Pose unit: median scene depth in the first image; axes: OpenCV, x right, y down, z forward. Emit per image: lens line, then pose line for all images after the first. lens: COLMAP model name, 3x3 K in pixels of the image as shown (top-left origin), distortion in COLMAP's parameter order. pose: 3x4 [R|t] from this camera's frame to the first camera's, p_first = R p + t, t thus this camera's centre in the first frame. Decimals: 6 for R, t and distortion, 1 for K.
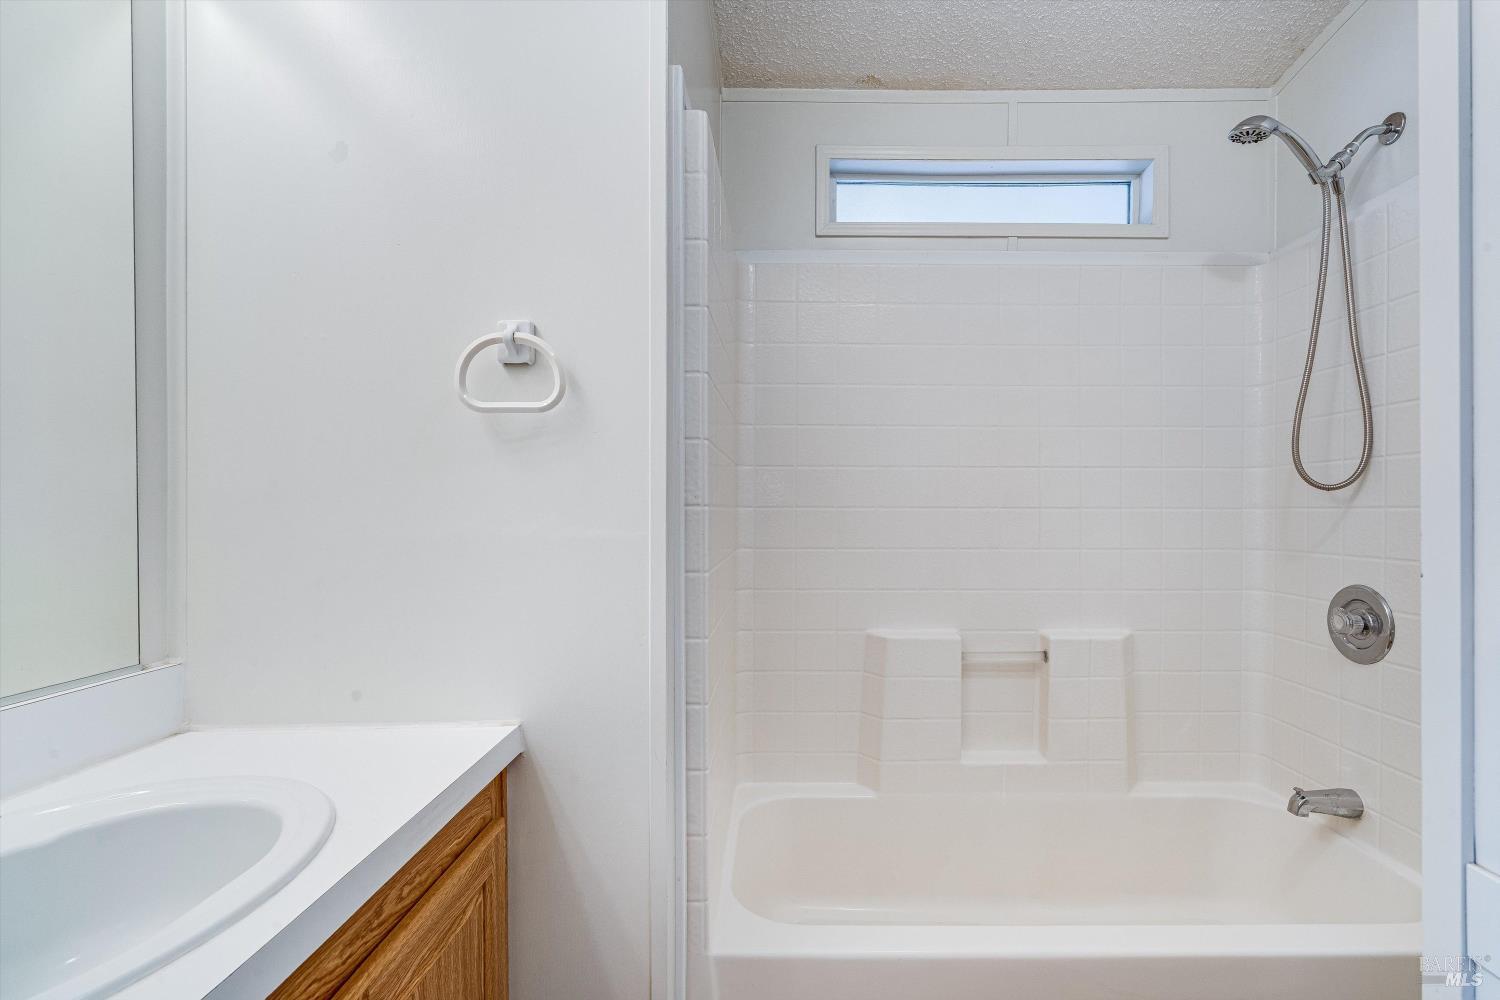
lens RADIAL K [[694.6, 0, 777.9], [0, 694.6, 509.2], [0, 0, 1]] dist [-0.000618, 0.001179]
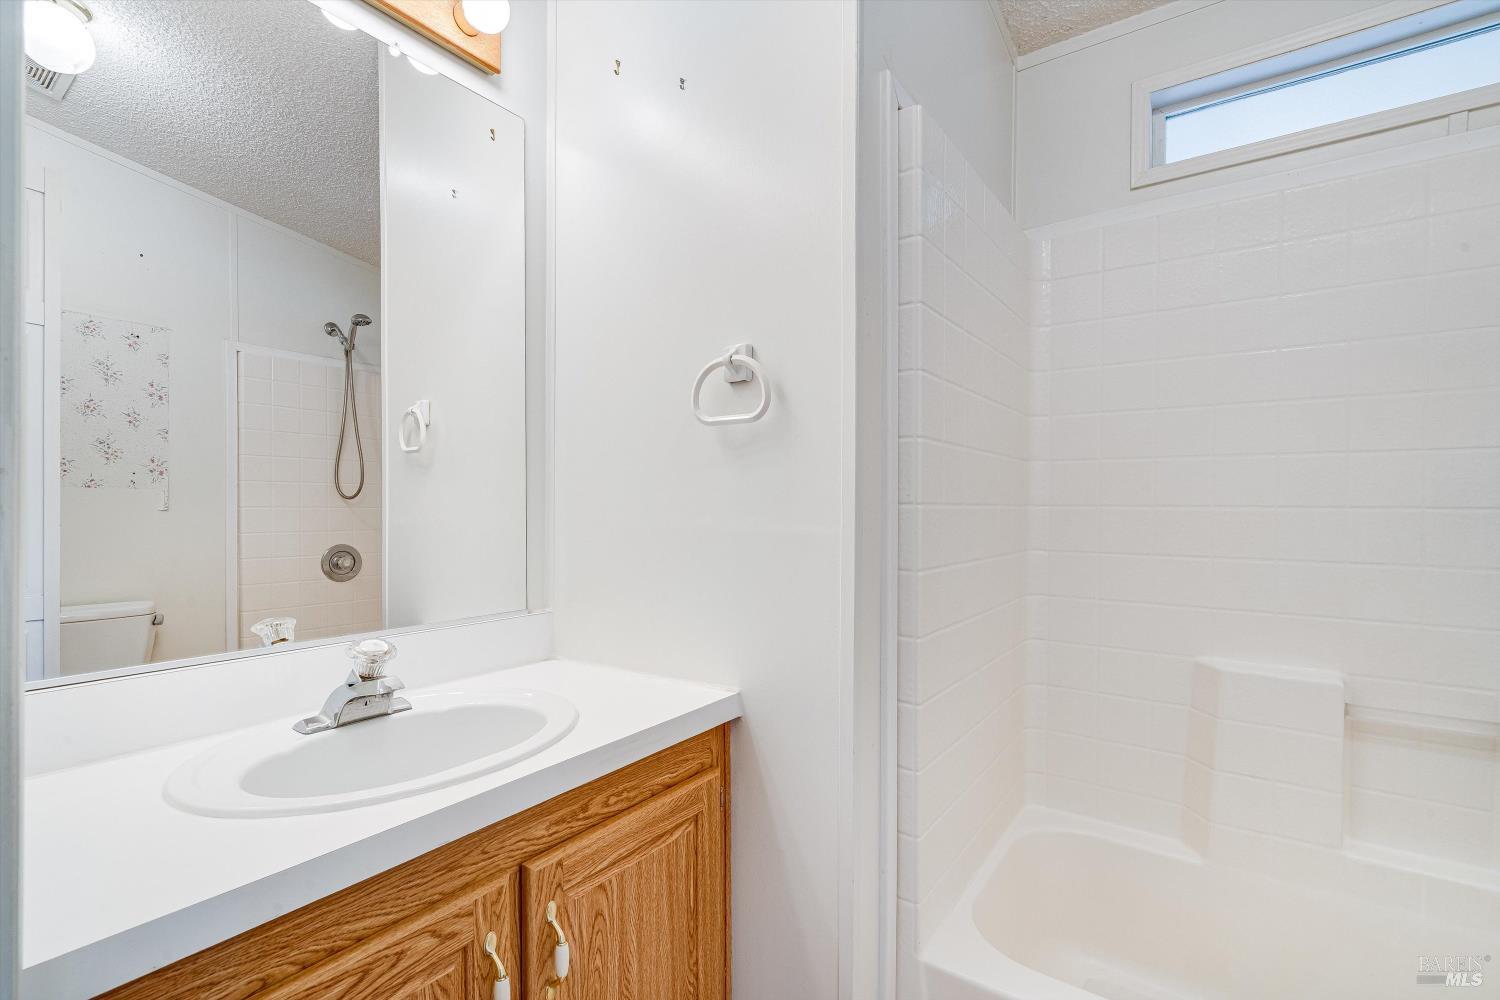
lens RADIAL K [[678.9, 0, 747.1], [0, 678.9, 506.7], [0, 0, 1]] dist [-0.000879, 0.000697]
pose [[0.813280, 0.005282, -0.581848, 0.298538], [-0.005052, 0.999985, 0.002016, -0.002353], [0.581850, 0.001299, 0.813295, 0.083141]]
